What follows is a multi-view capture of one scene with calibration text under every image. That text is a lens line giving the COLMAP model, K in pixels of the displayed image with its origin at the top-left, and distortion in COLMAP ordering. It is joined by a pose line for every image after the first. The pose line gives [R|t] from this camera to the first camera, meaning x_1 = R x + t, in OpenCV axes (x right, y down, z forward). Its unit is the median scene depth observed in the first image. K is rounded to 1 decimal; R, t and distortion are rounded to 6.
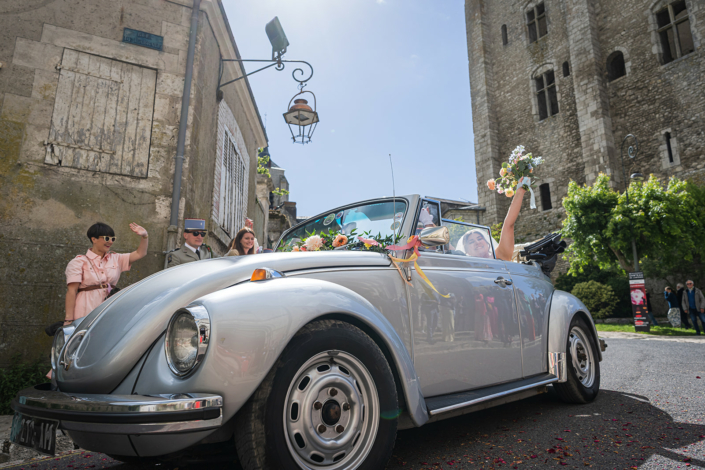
lens RADIAL K [[505.9, 0, 352.9], [0, 505.9, 234.9], [0, 0, 1]] dist [0.009750, -0.002922]
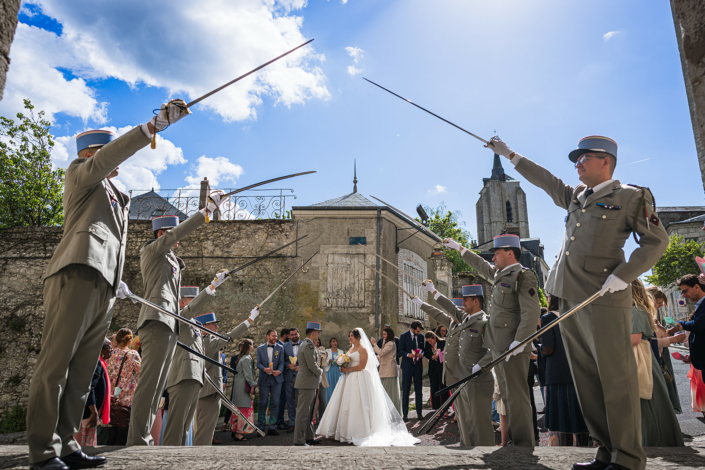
lens RADIAL K [[505.9, 0, 352.5], [0, 505.9, 234.6], [0, 0, 1]] dist [0.009750, -0.002922]
pose [[0.876386, -0.113052, -0.468153, 0.636935], [0.107509, 0.993453, -0.038646, -0.343925], [0.469457, -0.016462, 0.882802, -1.014933]]
